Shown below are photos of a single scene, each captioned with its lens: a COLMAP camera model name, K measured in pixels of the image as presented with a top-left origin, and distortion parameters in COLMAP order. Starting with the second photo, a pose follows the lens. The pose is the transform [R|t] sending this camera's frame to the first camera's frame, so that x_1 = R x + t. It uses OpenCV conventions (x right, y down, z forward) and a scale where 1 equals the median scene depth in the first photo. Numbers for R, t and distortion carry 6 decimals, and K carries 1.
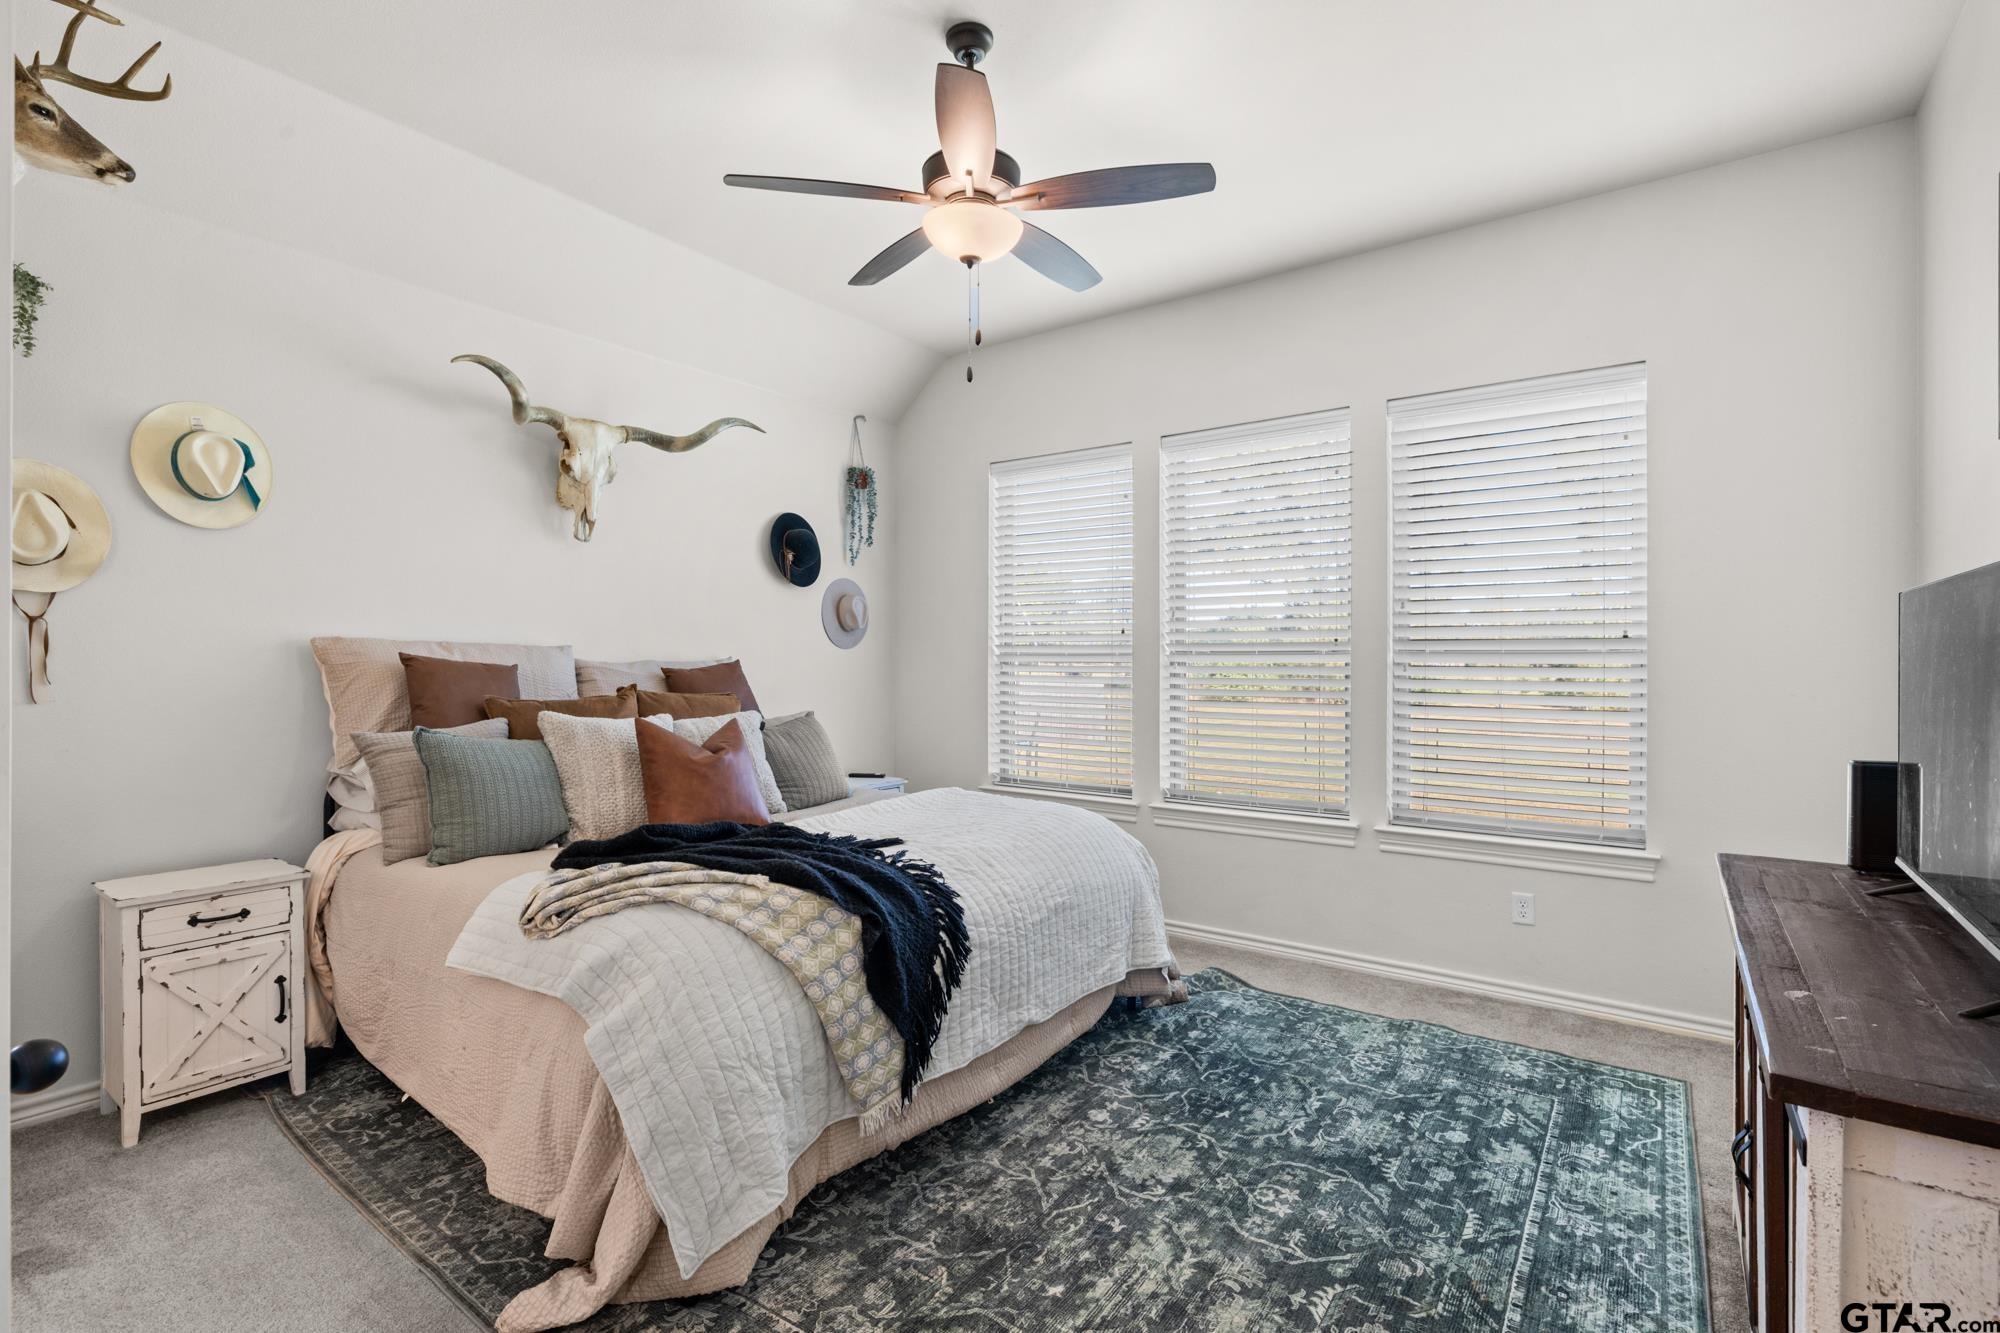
lens RADIAL K [[936.4, 0, 986.2], [0, 936.4, 661.9], [0, 0, 1]] dist [-0.000809, 0.000356]
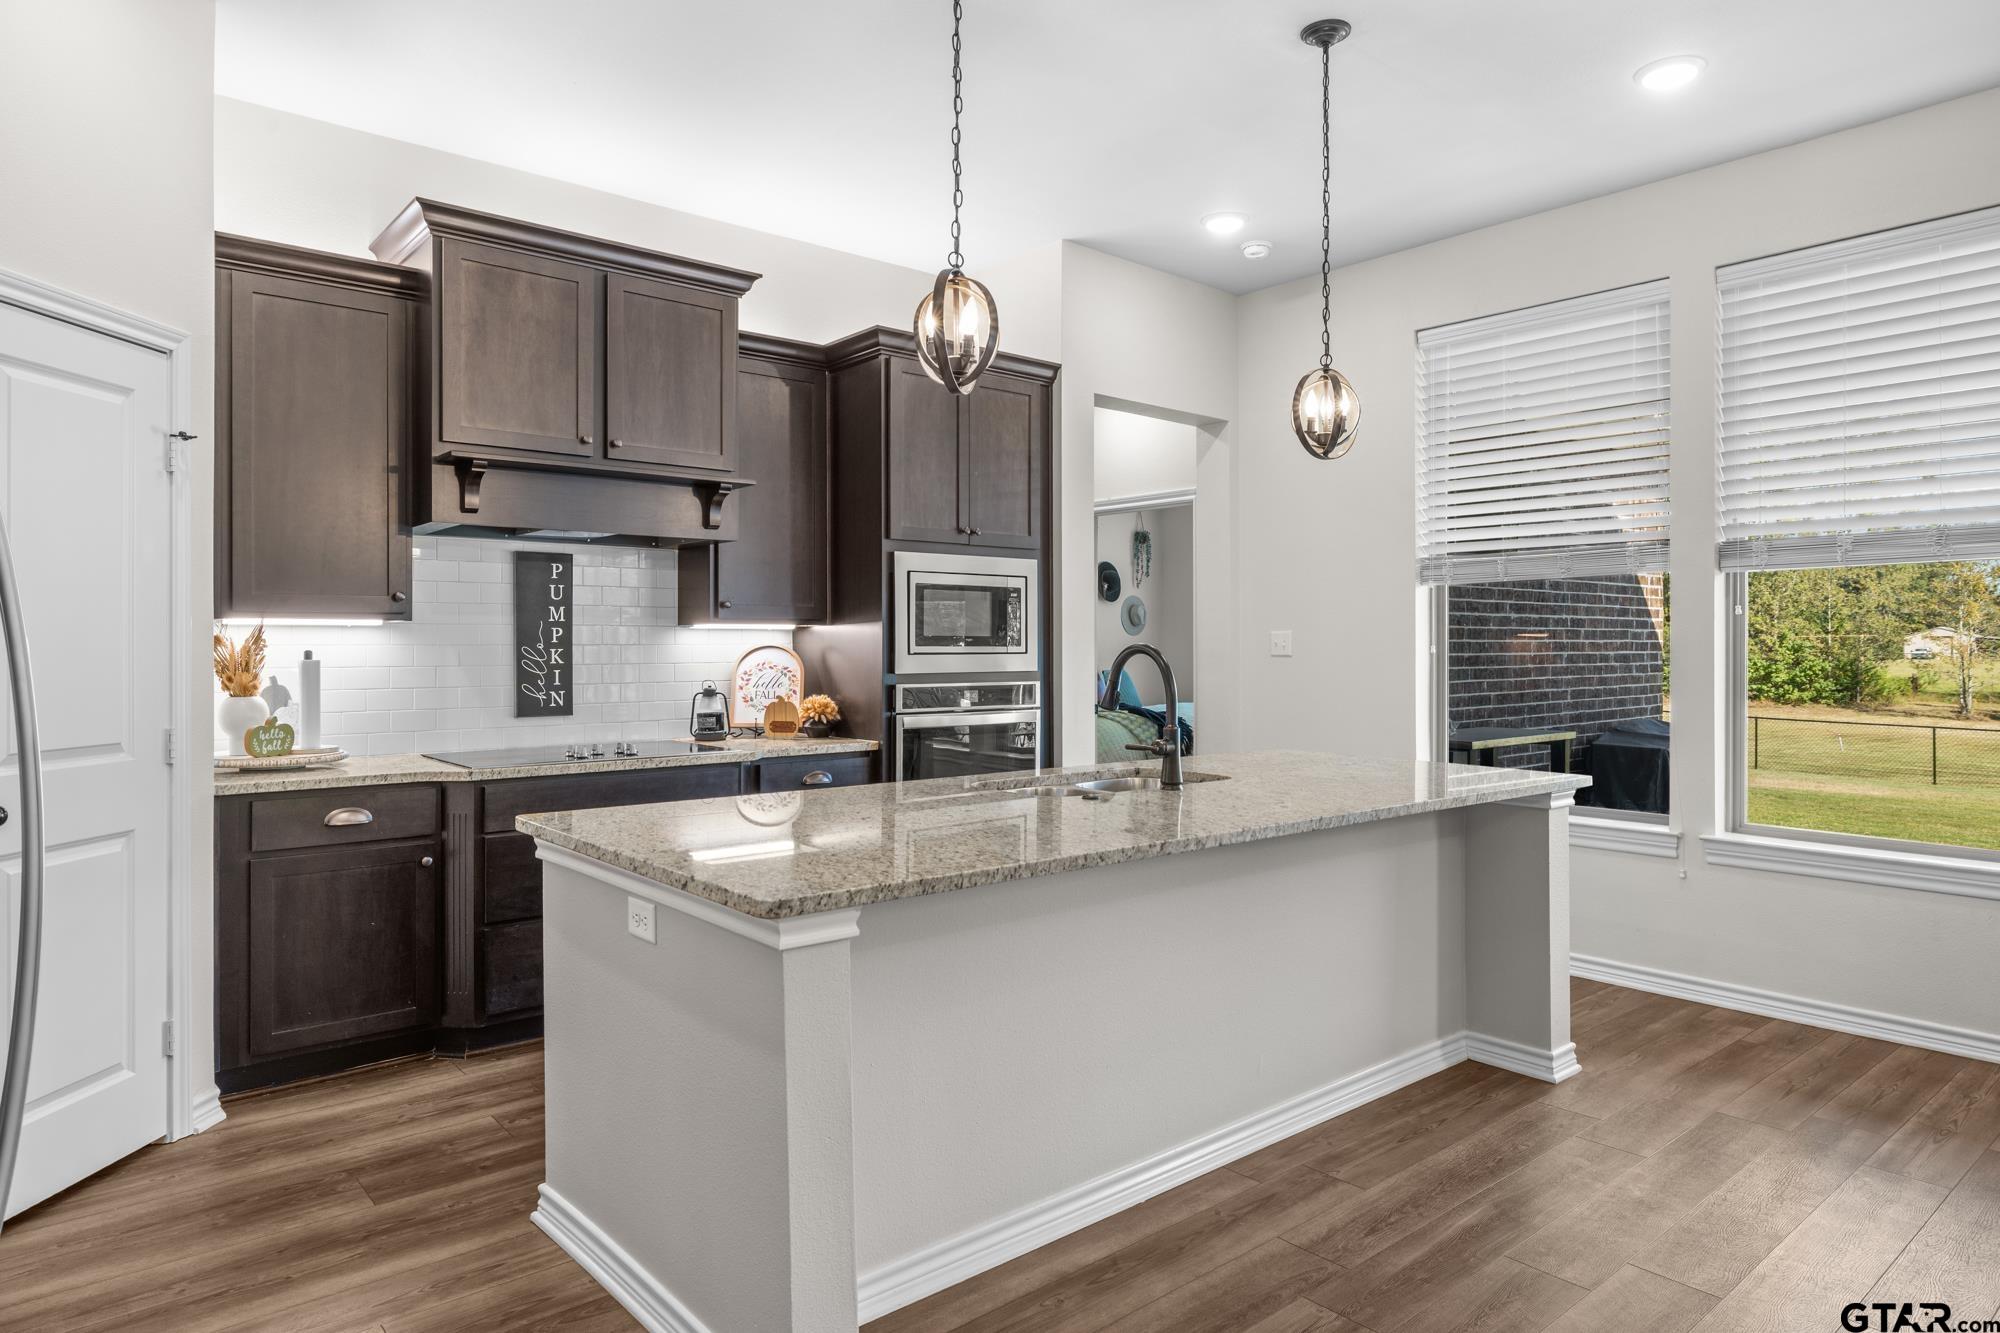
lens RADIAL K [[1197.9, 0, 995.2], [0, 1197.9, 643.3], [0, 0, 1]] dist [0.002655, 0.001359]
pose [[0.976296, 0.001429, -0.216437, 0.105044], [-0.001878, 0.999996, -0.001868, 0.007099], [0.216434, 0.002230, 0.976295, -1.580938]]
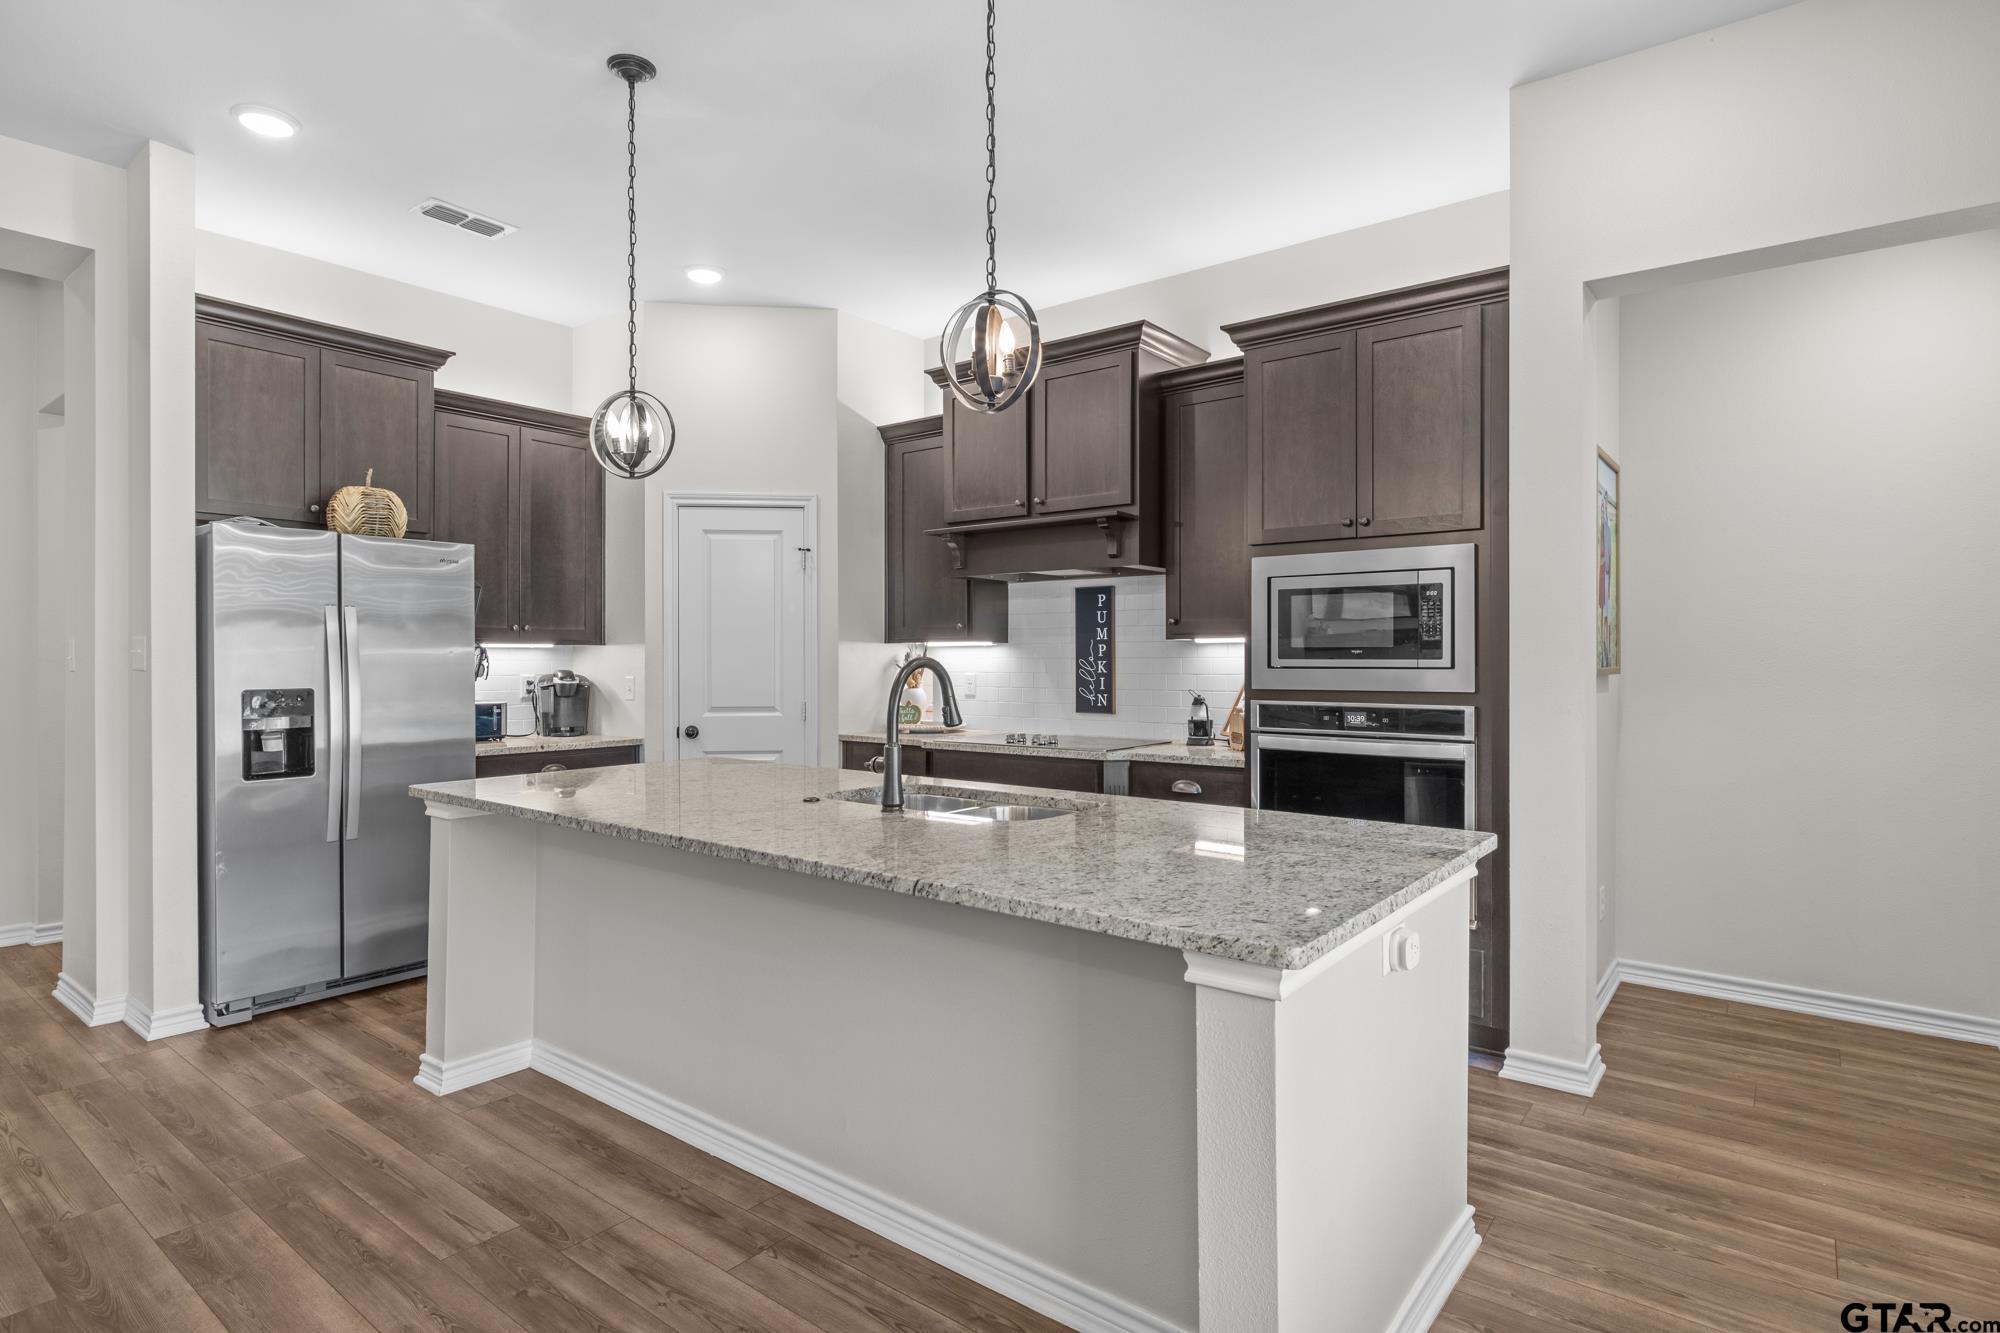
lens RADIAL K [[1041.3, 0, 977.6], [0, 1041.3, 657.9], [0, 0, 1]] dist [0.000295, 0.000118]
pose [[-0.031333, 0.001770, -0.999507, 0.691437], [0.000537, 0.999998, 0.001754, 0.004971], [0.999509, -0.000482, -0.031334, -0.716241]]
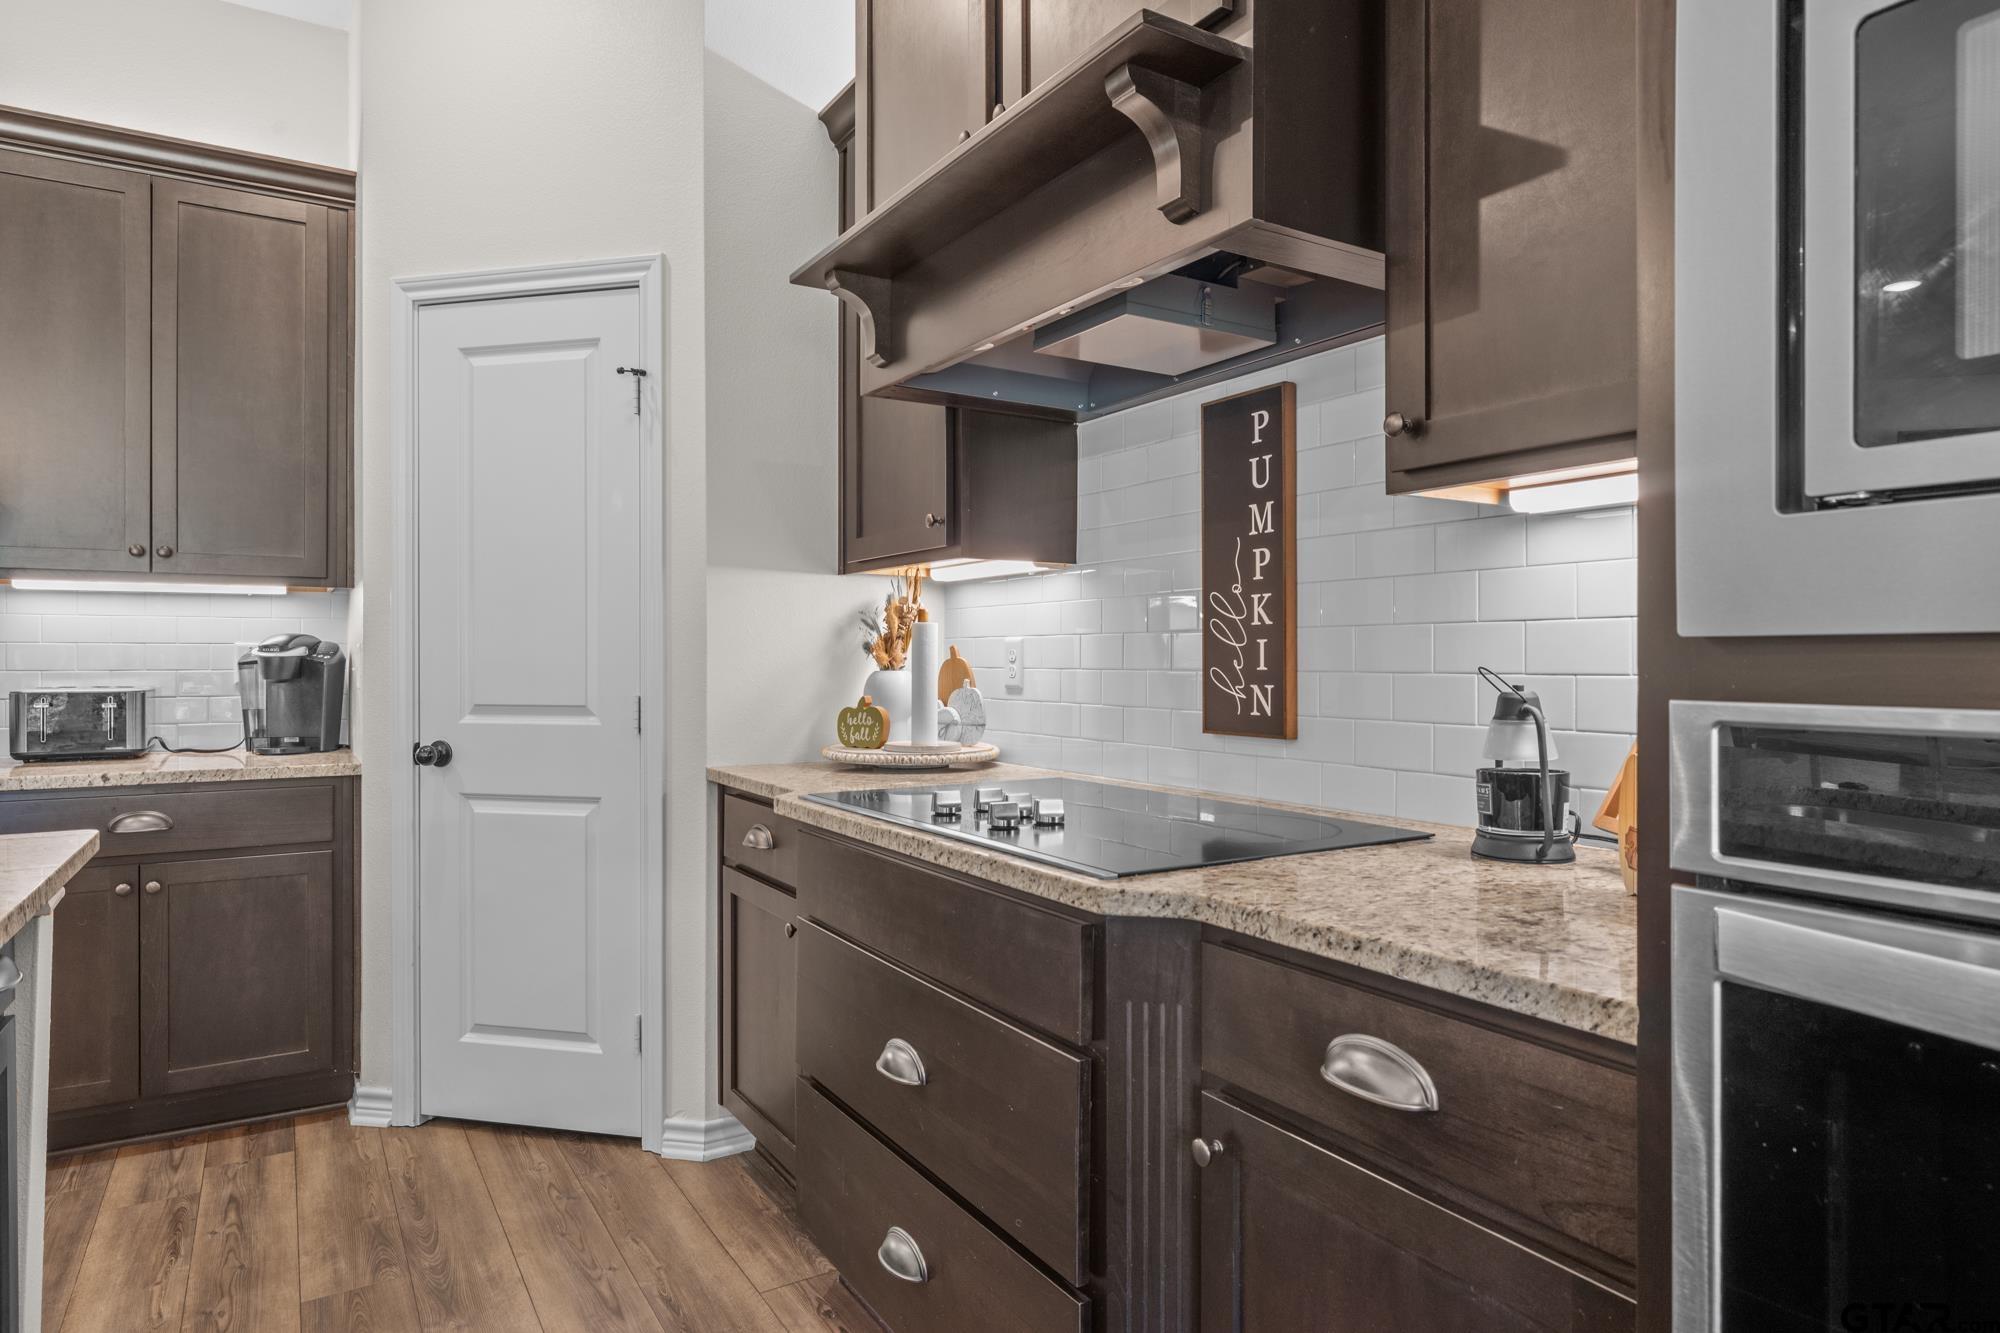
lens RADIAL K [[1154.8, 0, 988.0], [0, 1154.8, 657.7], [0, 0, 1]] dist [-0.009788, 0.001564]
pose [[-0.368095, 0.002691, -0.929784, -0.021121], [0.000872, 0.999996, 0.002549, 0.036504], [0.929788, 0.000127, -0.368096, -0.538422]]
